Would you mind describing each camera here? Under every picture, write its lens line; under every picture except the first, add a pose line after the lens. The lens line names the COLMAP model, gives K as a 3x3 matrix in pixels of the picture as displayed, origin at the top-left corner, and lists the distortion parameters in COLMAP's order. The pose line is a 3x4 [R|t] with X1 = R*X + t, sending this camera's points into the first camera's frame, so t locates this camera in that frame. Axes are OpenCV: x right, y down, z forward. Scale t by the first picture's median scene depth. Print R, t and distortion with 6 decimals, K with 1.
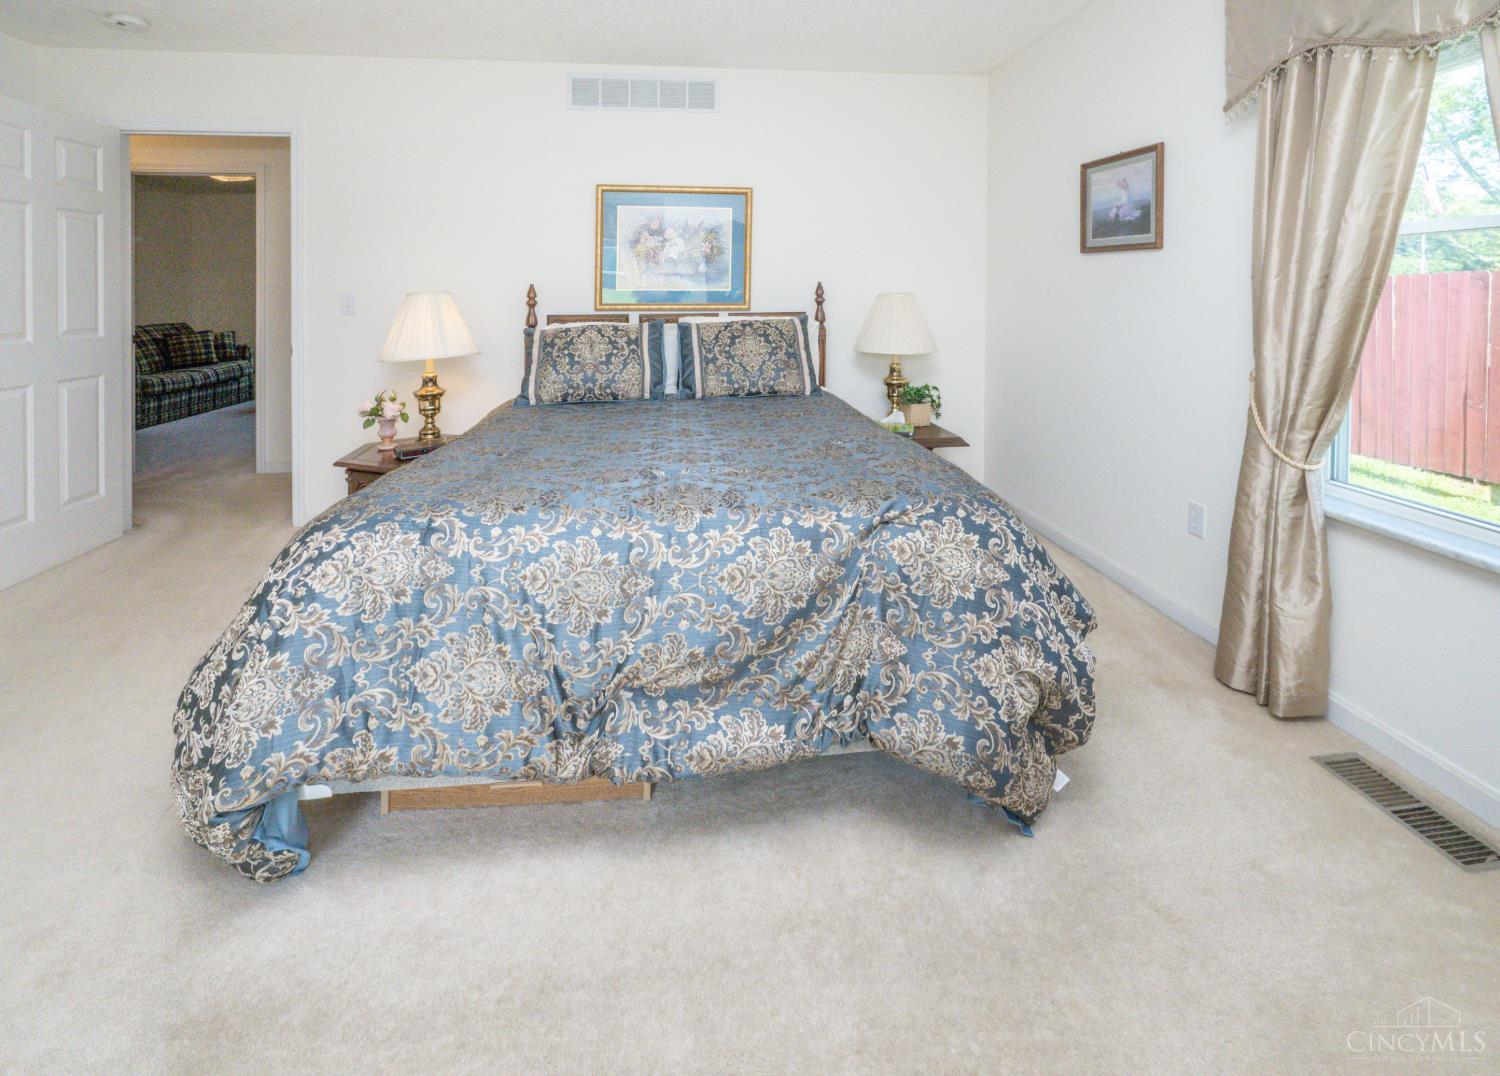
lens RADIAL K [[634.6, 0, 748.3], [0, 634.6, 481.7], [0, 0, 1]] dist [-0.001949, -0.000403]
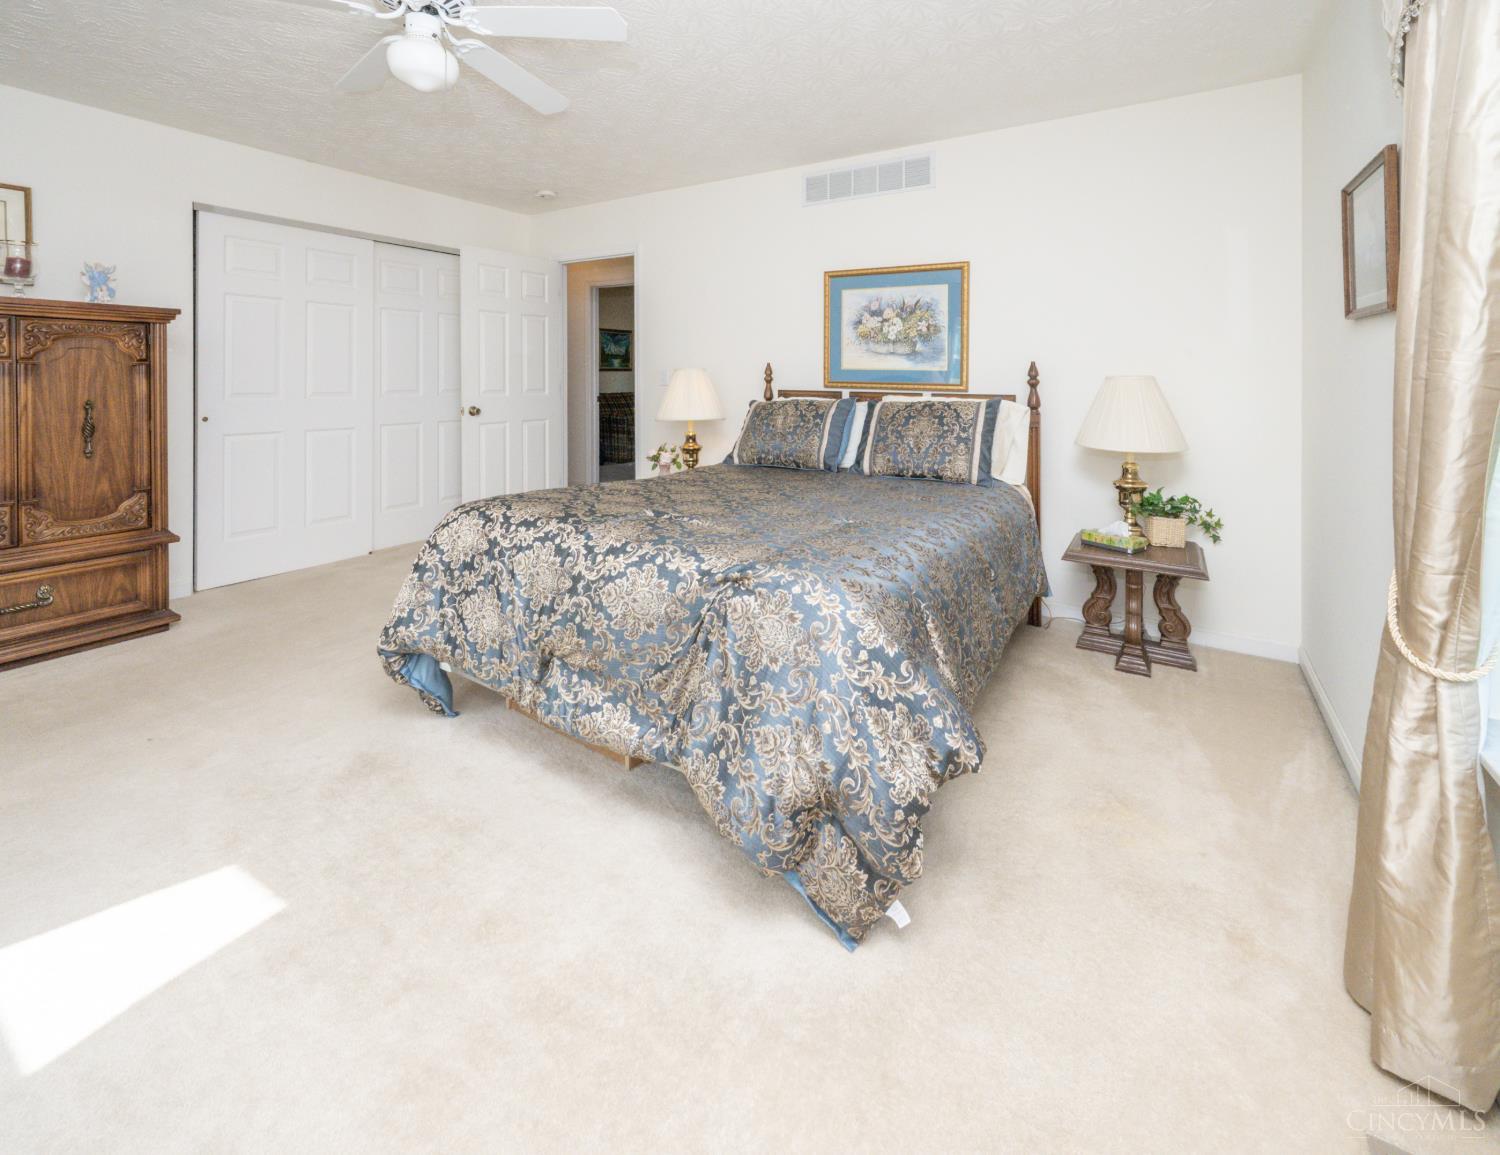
lens RADIAL K [[638.7, 0, 750.0], [0, 638.7, 577.5], [0, 0, 1]] dist [-0.001577, -0.000217]
pose [[0.767526, 0.208515, -0.606156, 0.441064], [-0.195448, 0.976712, 0.088506, -0.022763], [0.610495, 0.050541, 0.790406, 0.071239]]
